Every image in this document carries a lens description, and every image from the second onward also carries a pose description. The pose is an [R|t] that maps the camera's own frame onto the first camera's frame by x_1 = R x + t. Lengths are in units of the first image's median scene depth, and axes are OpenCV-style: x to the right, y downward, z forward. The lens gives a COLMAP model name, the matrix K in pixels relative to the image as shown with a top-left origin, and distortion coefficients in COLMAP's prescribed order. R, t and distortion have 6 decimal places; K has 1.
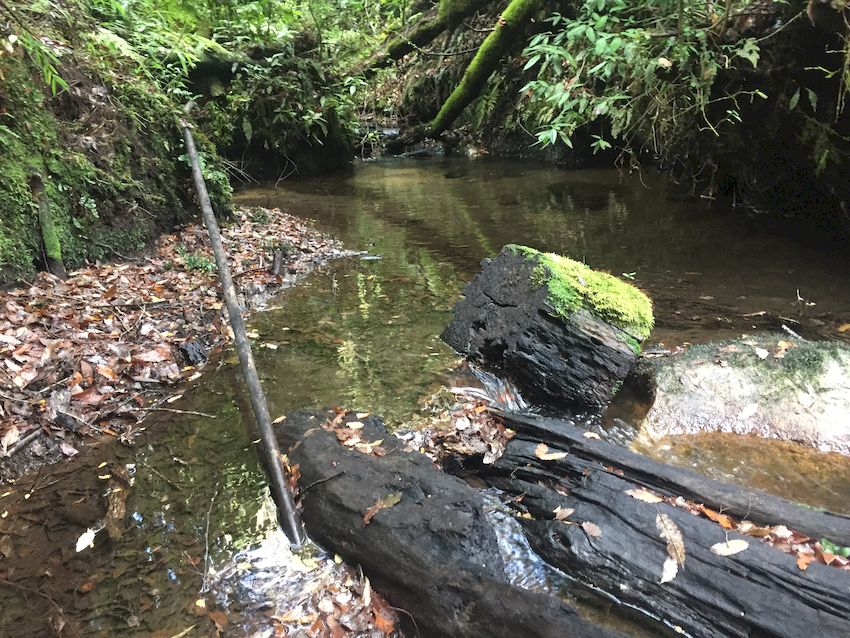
lens RADIAL K [[730.2, 0, 426.2], [0, 730.2, 313.1], [0, 0, 1]] dist [0.082614, -0.105463]
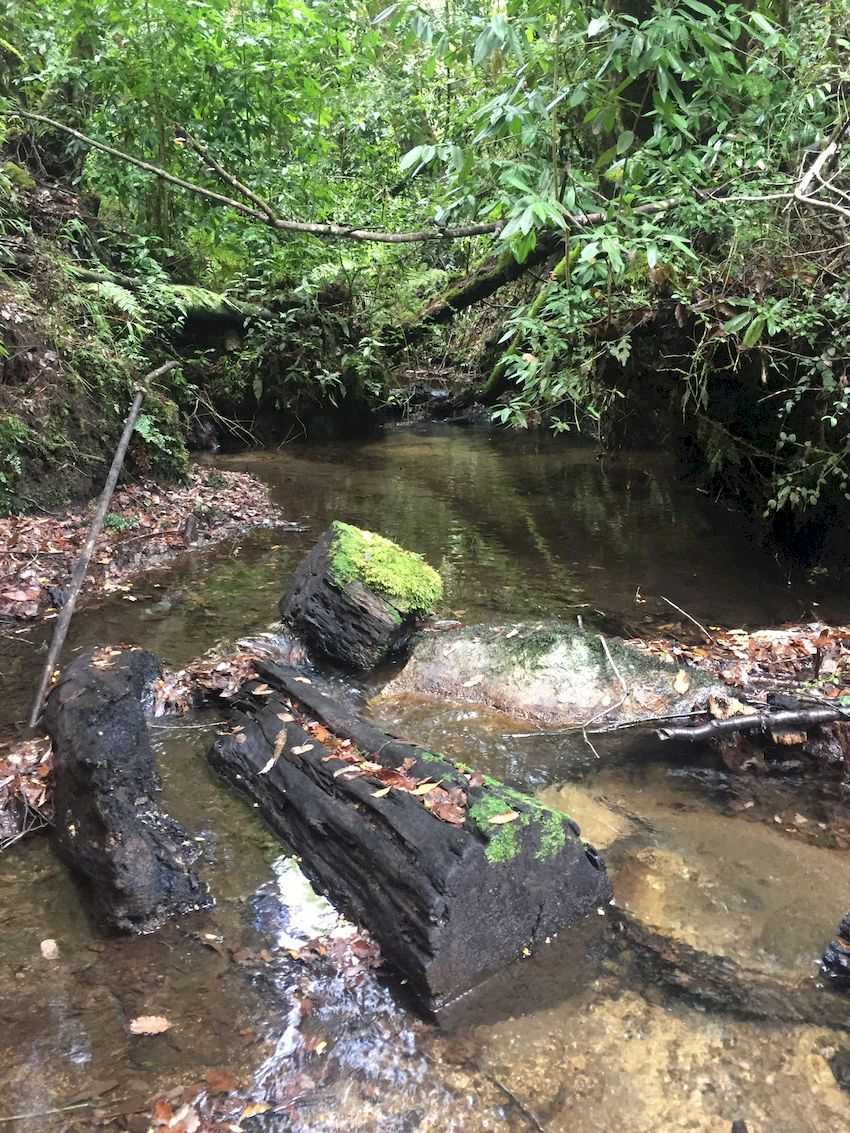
lens RADIAL K [[973.3, 0, 434.2], [0, 973.3, 570.6], [0, 0, 1]] dist [0.082614, -0.105463]
pose [[0.981701, 0.075814, -0.174689, 0.417625], [-0.083949, 0.995681, -0.039653, 0.020316], [0.170928, 0.053592, 0.983825, -0.320965]]
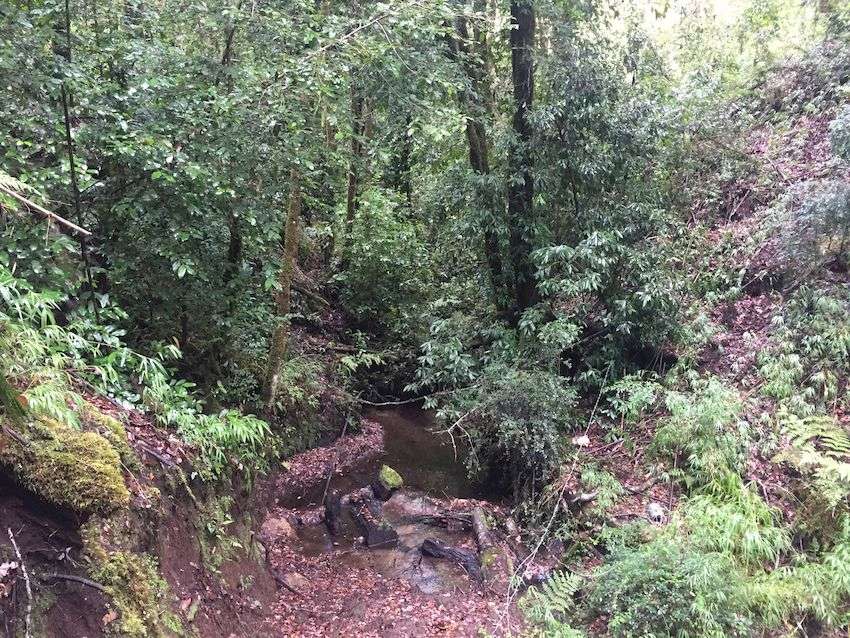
lens RADIAL K [[730.2, 0, 425.3], [0, 730.2, 317.6], [0, 0, 1]] dist [0.082614, -0.105463]
pose [[0.915150, 0.120561, -0.384664, 1.808766], [-0.170046, 0.980630, -0.097206, -0.529621], [0.365494, 0.154368, 0.917924, -3.054161]]
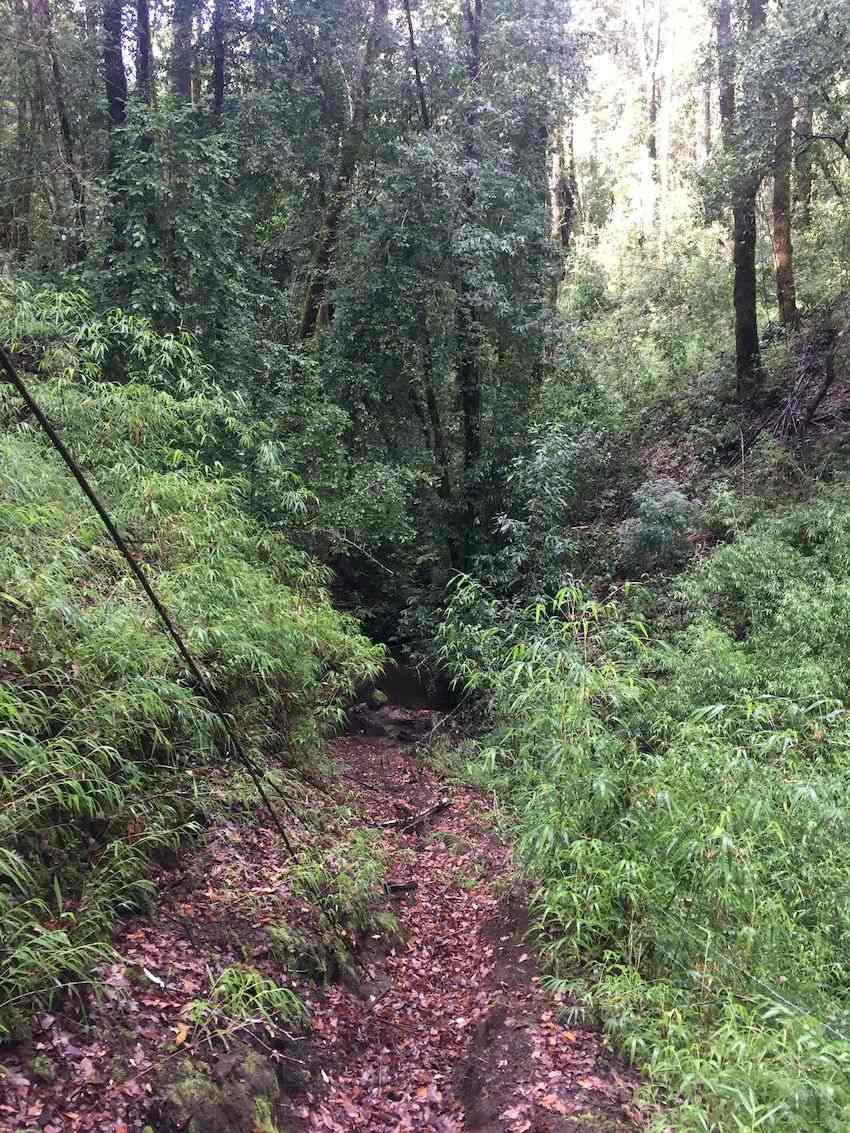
lens RADIAL K [[973.3, 0, 425.7], [0, 973.3, 568.2], [0, 0, 1]] dist [0.082614, -0.105463]
pose [[0.916411, 0.148527, -0.371659, 3.490291], [-0.177411, 0.983128, -0.044559, -0.804163], [0.358770, 0.106771, 0.927299, -7.009970]]
